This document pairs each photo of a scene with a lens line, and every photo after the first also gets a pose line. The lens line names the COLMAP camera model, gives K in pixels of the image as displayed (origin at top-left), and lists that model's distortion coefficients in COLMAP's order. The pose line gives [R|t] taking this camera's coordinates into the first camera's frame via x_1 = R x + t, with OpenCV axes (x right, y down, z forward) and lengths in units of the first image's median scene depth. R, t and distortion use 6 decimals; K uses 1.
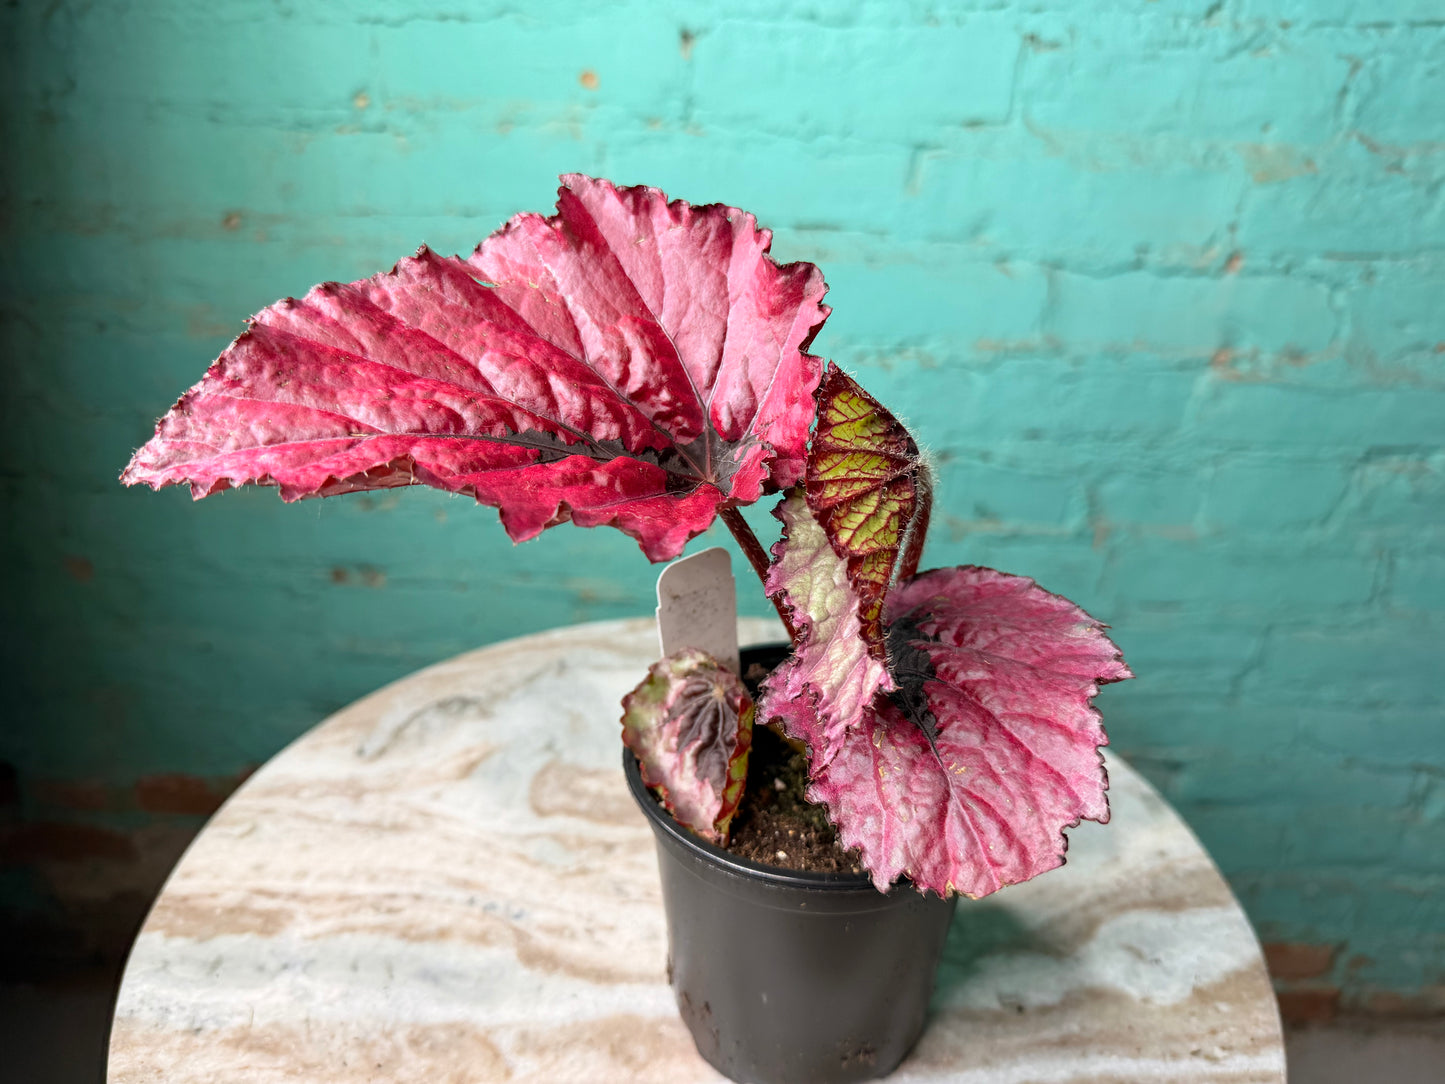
lens RADIAL K [[1068.1, 0, 705.3], [0, 1068.1, 552.5], [0, 0, 1]] dist [-0.044716, 0.006410]
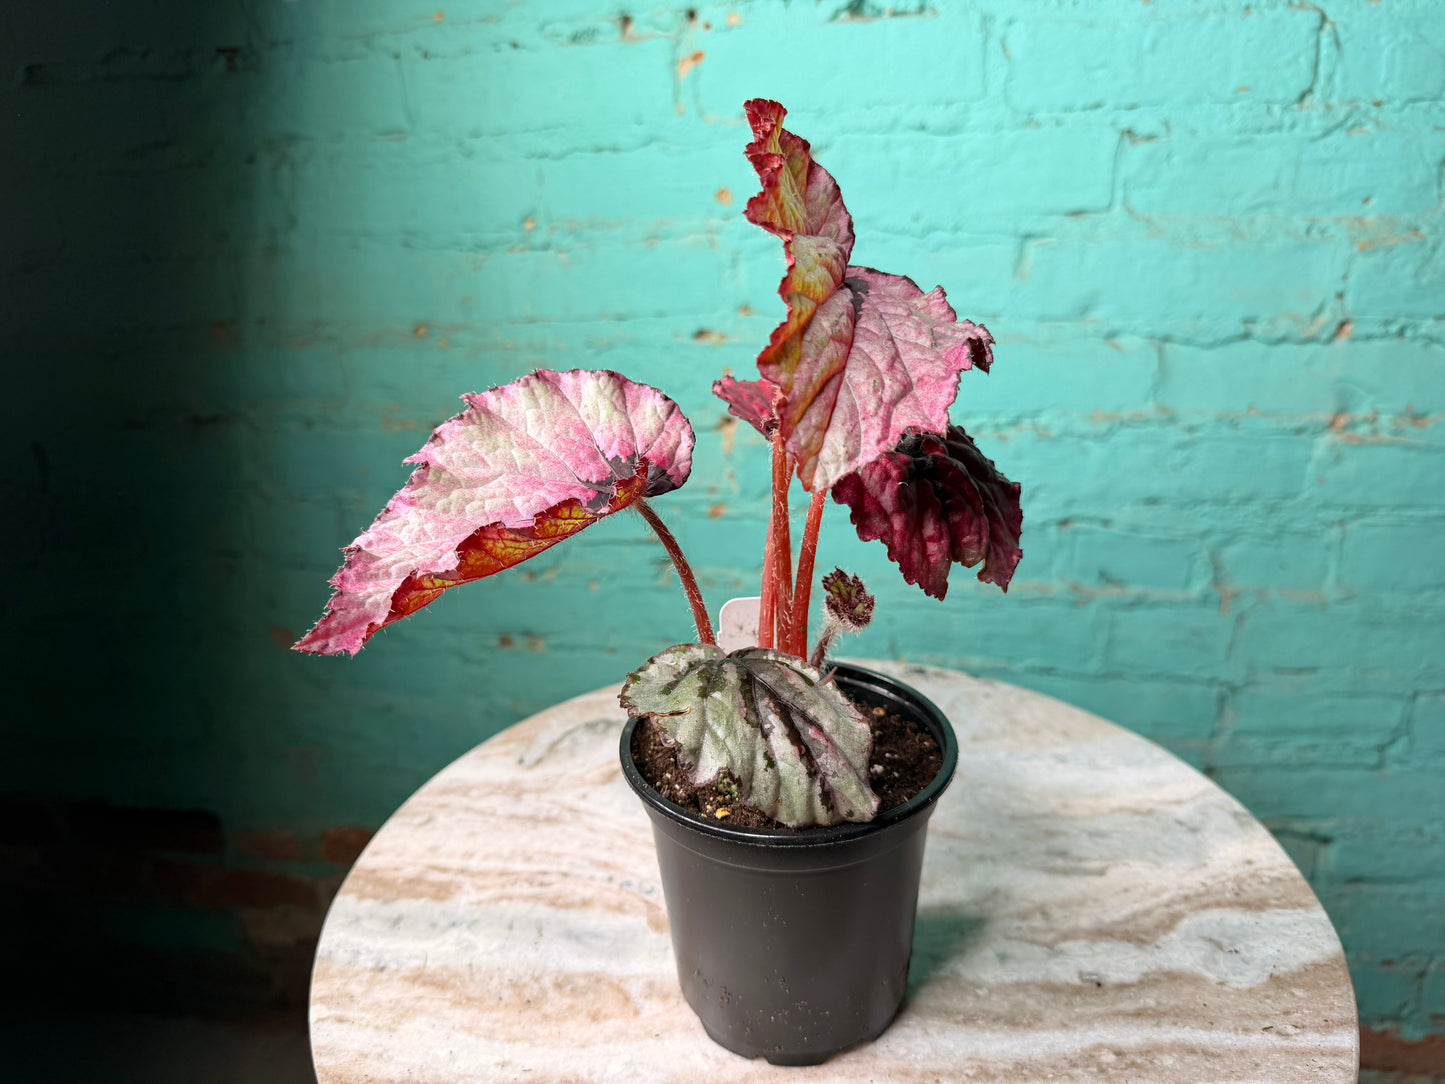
lens RADIAL K [[1068.1, 0, 698.9], [0, 1068.1, 558.9], [0, 0, 1]] dist [-0.044716, 0.006410]
pose [[0.988691, -0.011786, -0.149504, 0.029771], [-0.002563, 0.995434, -0.095420, 0.051668], [0.149946, 0.094724, 0.984146, -0.089457]]
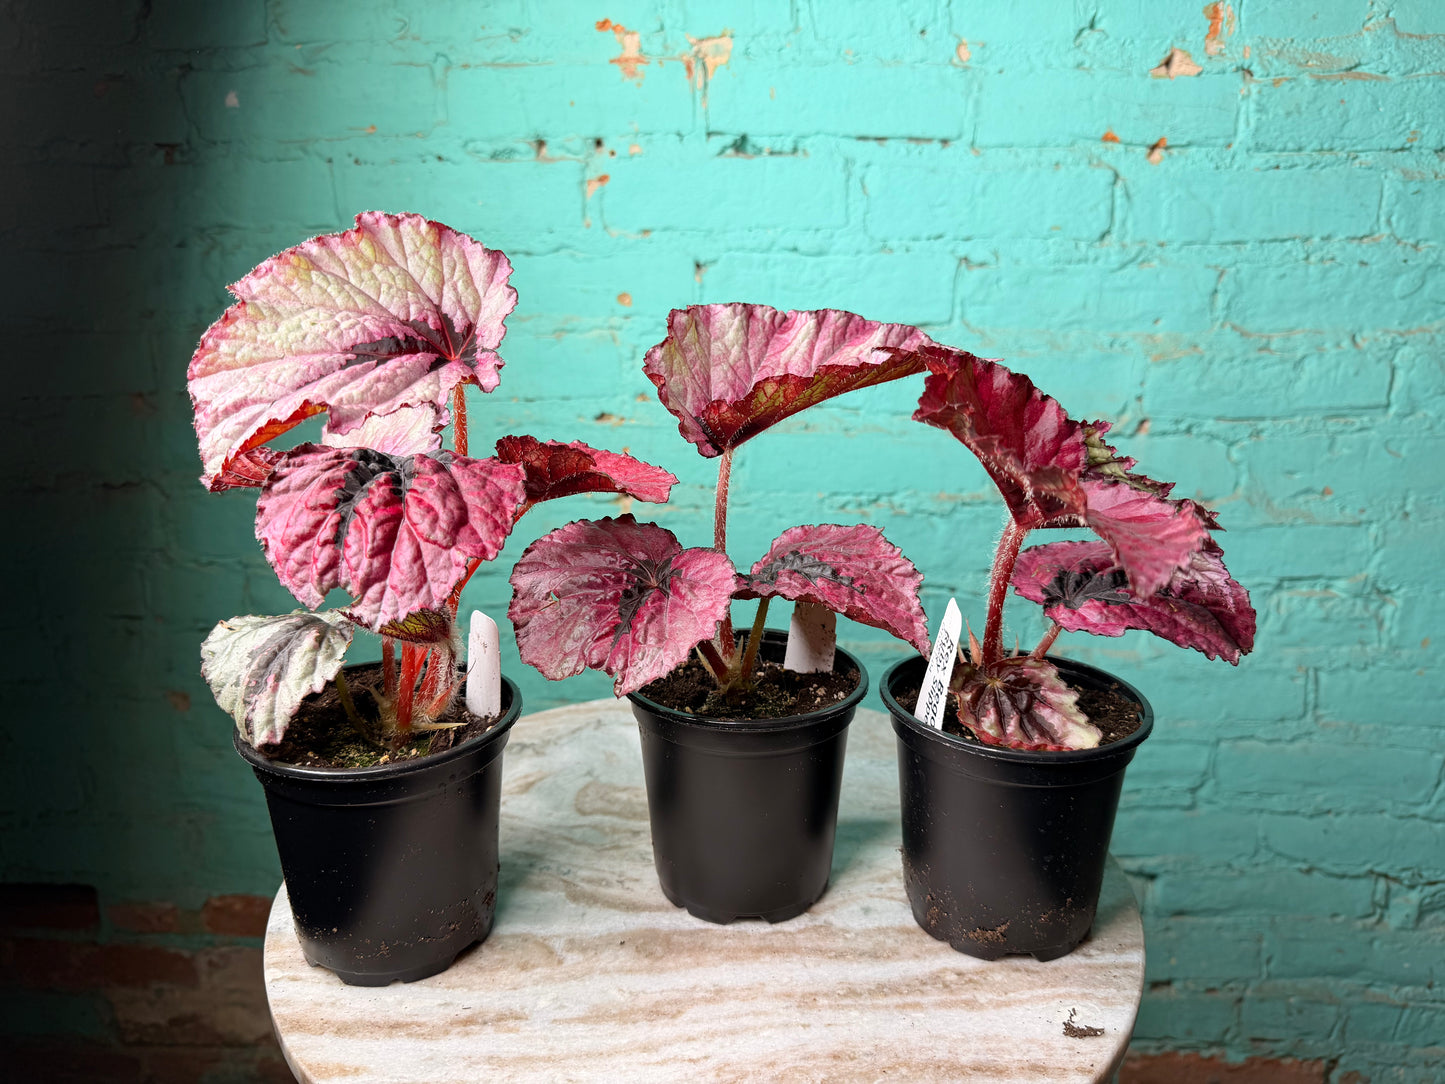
lens RADIAL K [[1068.1, 0, 708.9], [0, 1068.1, 545.2], [0, 0, 1]] dist [-0.044716, 0.006410]
pose [[0.999725, -0.010673, -0.020902, 0.018333], [0.006131, 0.978446, -0.206412, 0.121829], [0.022654, 0.206227, 0.978242, -0.209601]]
